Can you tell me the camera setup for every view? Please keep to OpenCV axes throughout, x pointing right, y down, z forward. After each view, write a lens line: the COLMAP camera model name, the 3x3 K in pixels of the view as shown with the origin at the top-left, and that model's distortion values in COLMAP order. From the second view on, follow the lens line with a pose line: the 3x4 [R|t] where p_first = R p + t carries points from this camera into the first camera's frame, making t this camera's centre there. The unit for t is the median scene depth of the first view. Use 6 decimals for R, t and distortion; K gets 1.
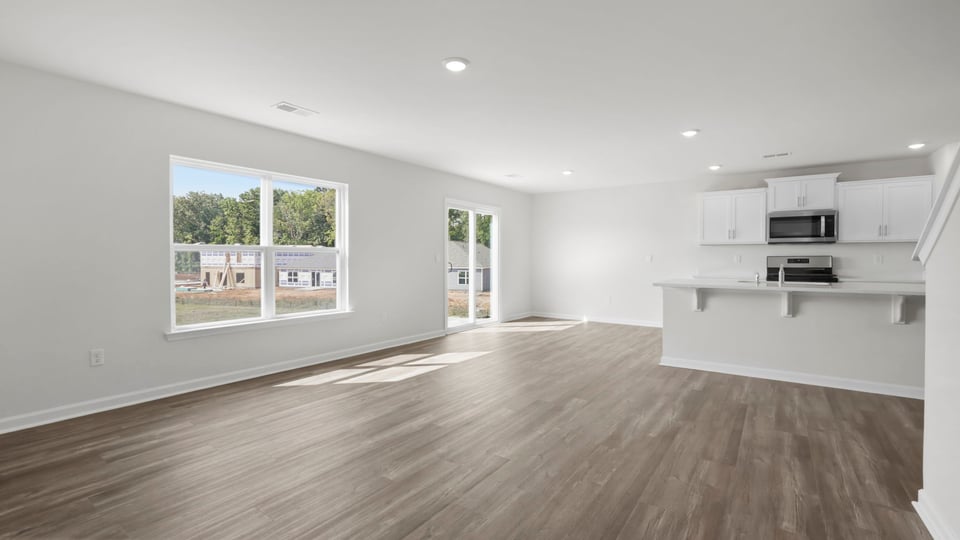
lens RADIAL K [[422.0, 0, 476.9], [0, 422.0, 270.5], [0, 0, 1]] dist [-0.019023, 0.002526]
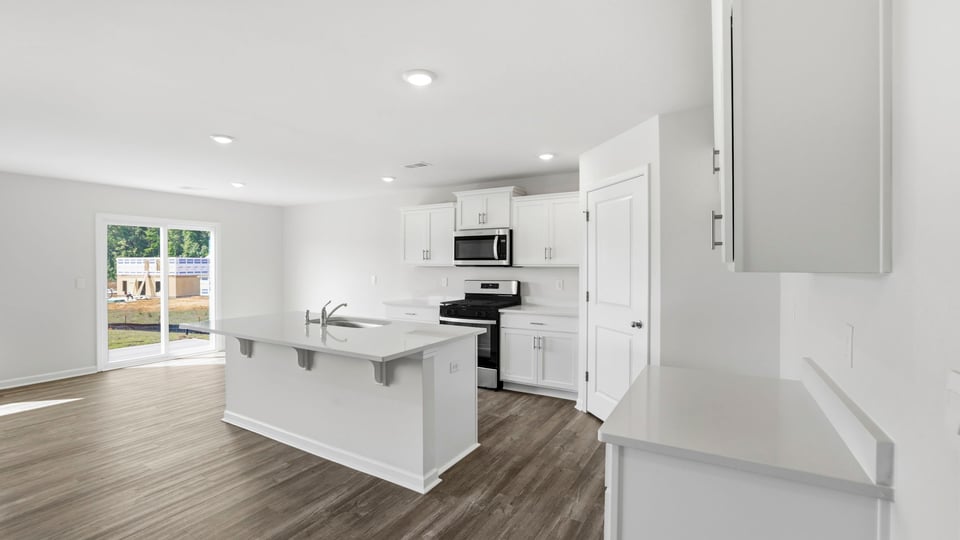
lens RADIAL K [[402.0, 0, 480.0], [0, 402.0, 263.6], [0, 0, 1]] dist [-0.004175, 0.000230]
pose [[0.996983, -0.004452, 0.077497, 0.167258], [0.006374, 0.999678, -0.024577, -0.011988], [-0.077362, 0.024997, 0.996690, 0.038456]]
